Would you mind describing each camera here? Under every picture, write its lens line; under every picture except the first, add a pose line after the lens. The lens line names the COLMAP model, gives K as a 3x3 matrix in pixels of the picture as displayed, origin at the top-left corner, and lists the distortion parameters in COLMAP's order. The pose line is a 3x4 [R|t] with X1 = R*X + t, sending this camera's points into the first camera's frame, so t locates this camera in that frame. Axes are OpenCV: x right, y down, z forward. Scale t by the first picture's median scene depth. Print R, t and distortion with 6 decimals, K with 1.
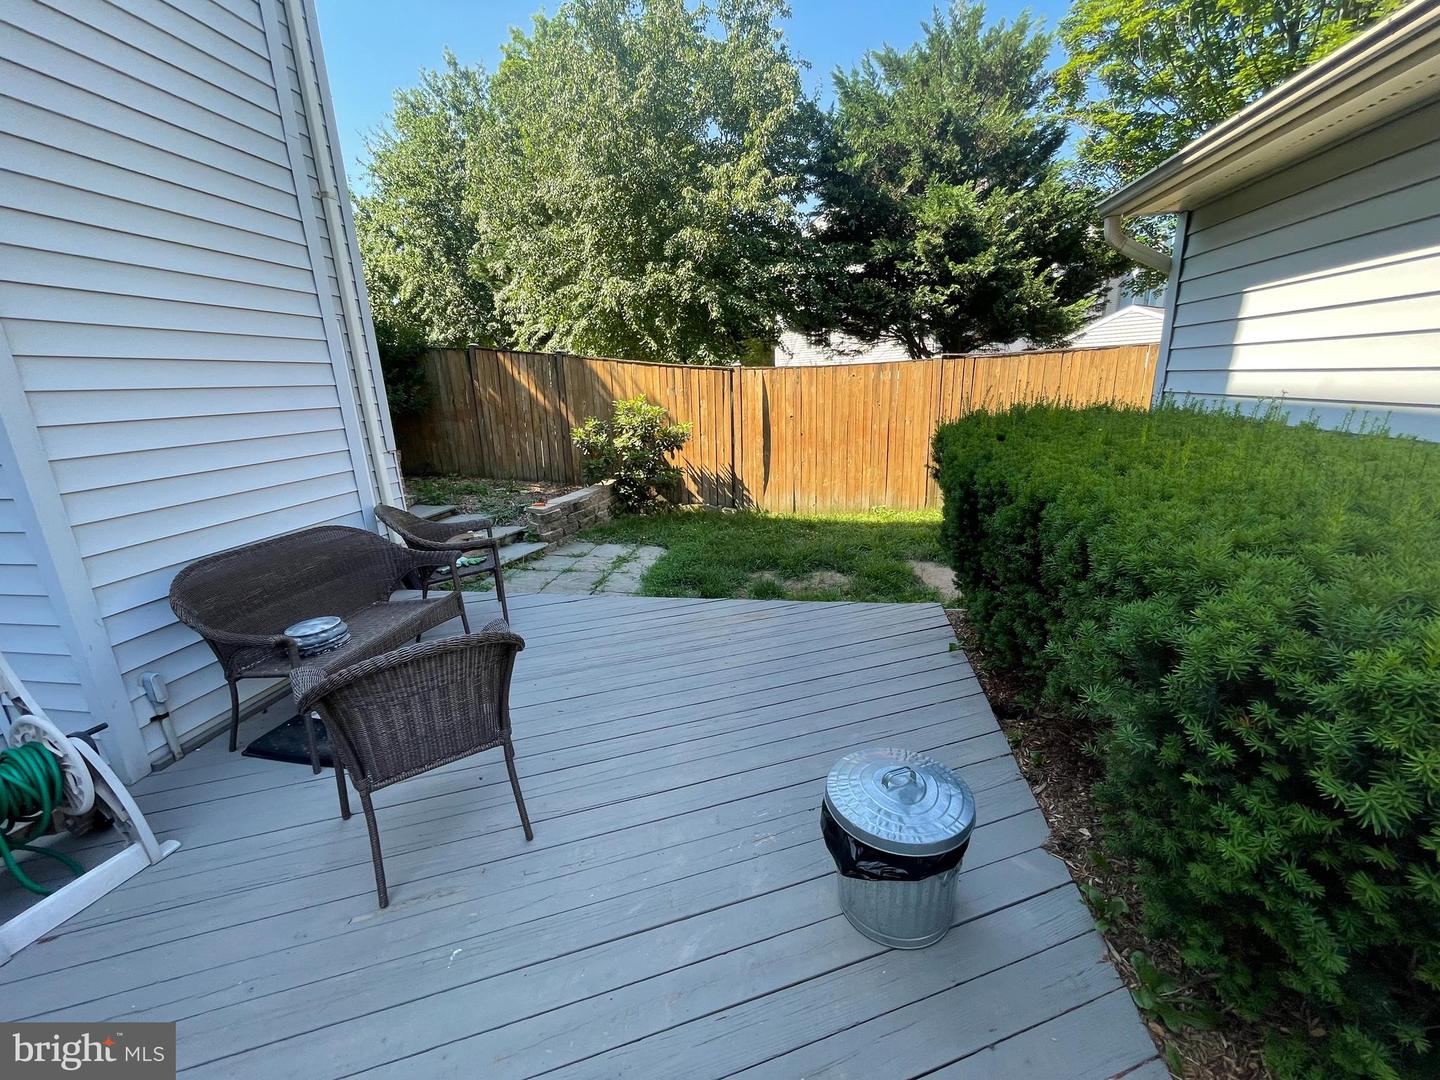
lens RADIAL K [[587.7, 0, 720.0], [0, 587.7, 540.0], [0, 0, 1]] dist [0.000546, 0.000097]
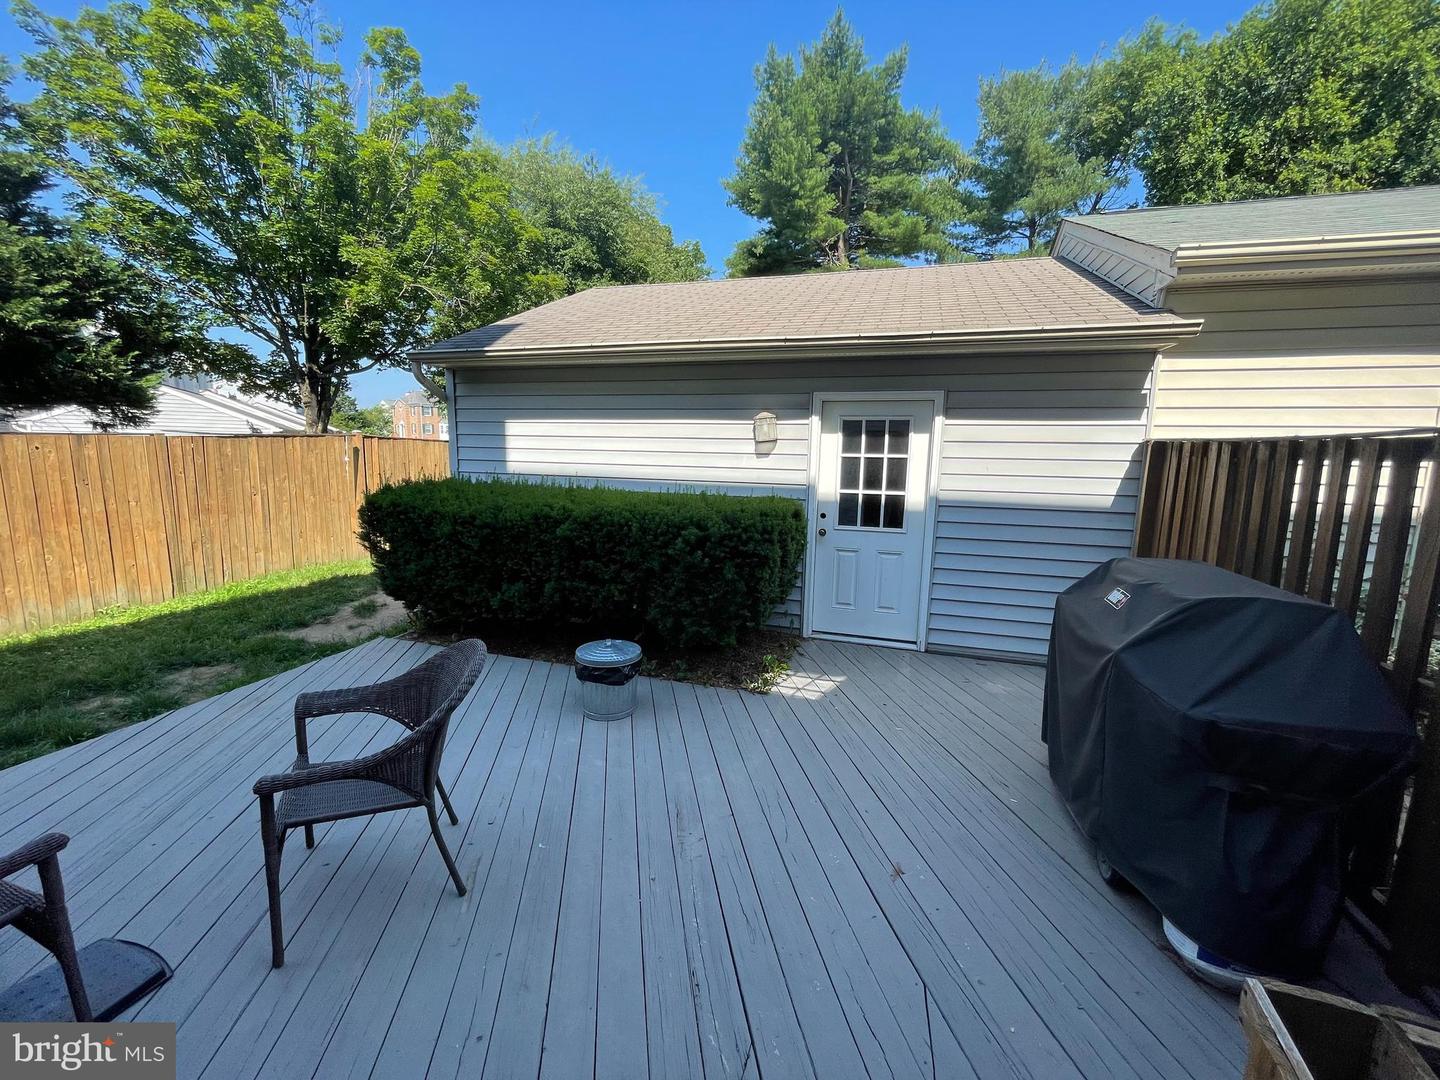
lens RADIAL K [[587.7, 0, 720.0], [0, 587.7, 540.0], [0, 0, 1]] dist [0.000546, 0.000097]
pose [[0.132933, -0.108726, 0.985143, -0.388756], [0.235128, 0.969049, 0.075222, -0.008647], [-0.962831, 0.221636, 0.154383, 0.040322]]
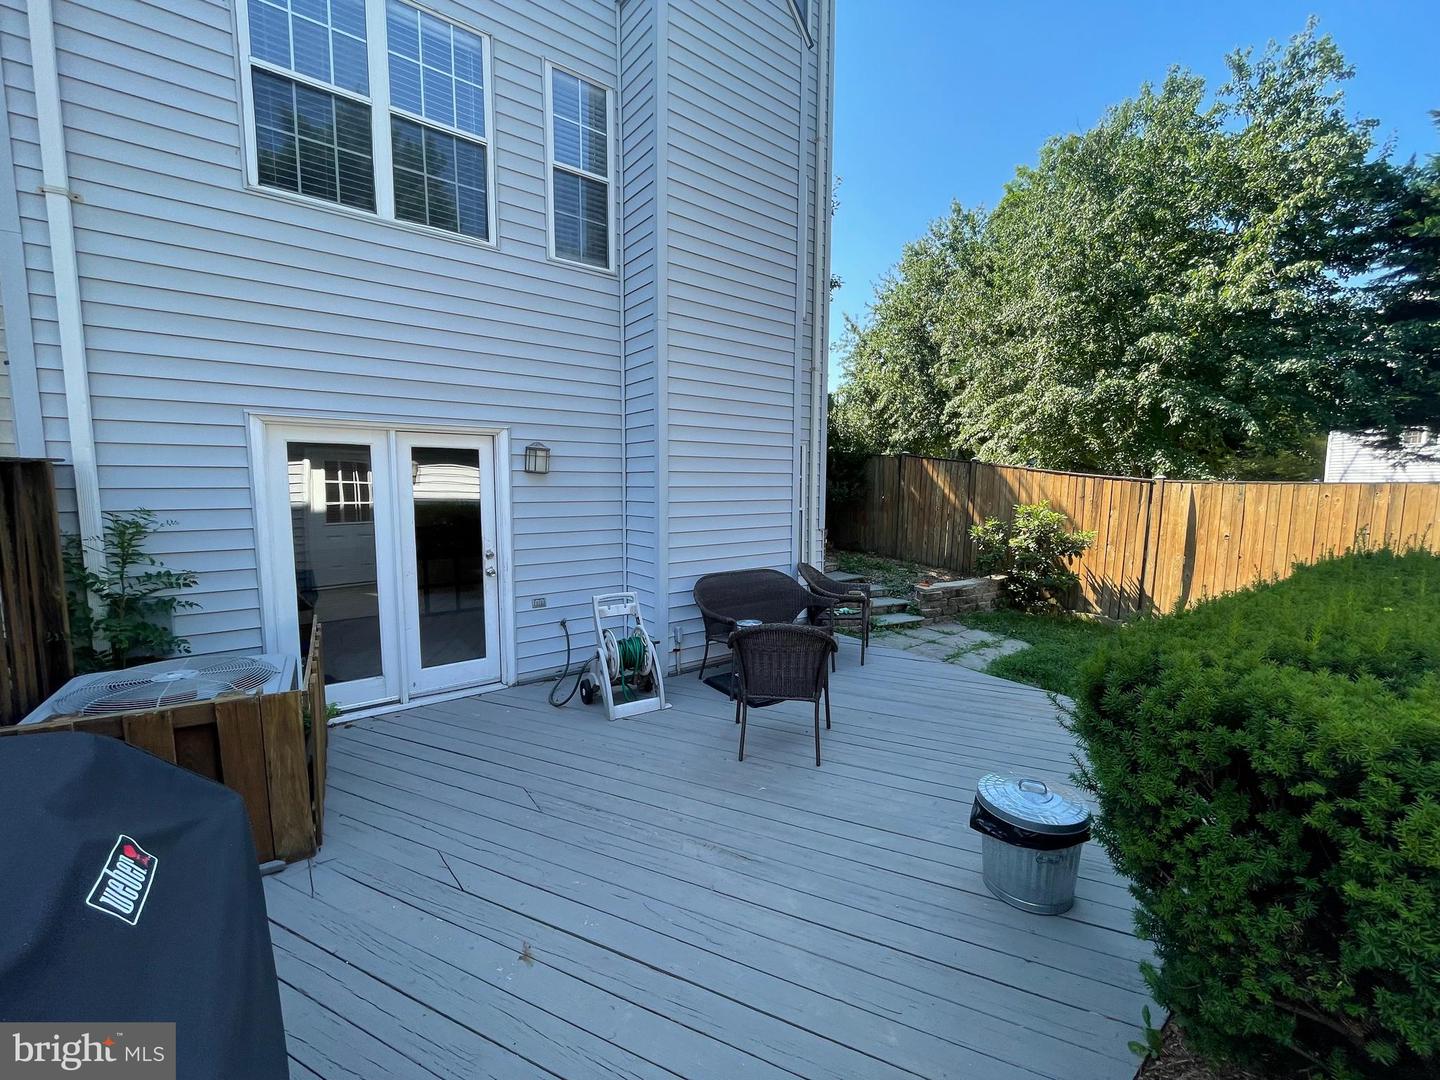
lens RADIAL K [[587.7, 0, 720.0], [0, 587.7, 540.0], [0, 0, 1]] dist [0.000546, 0.000097]
pose [[0.740826, 0.111258, -0.662419, 0.137374], [-0.209036, 0.975403, -0.069952, 0.017457], [0.638342, 0.190291, 0.745861, -0.146492]]
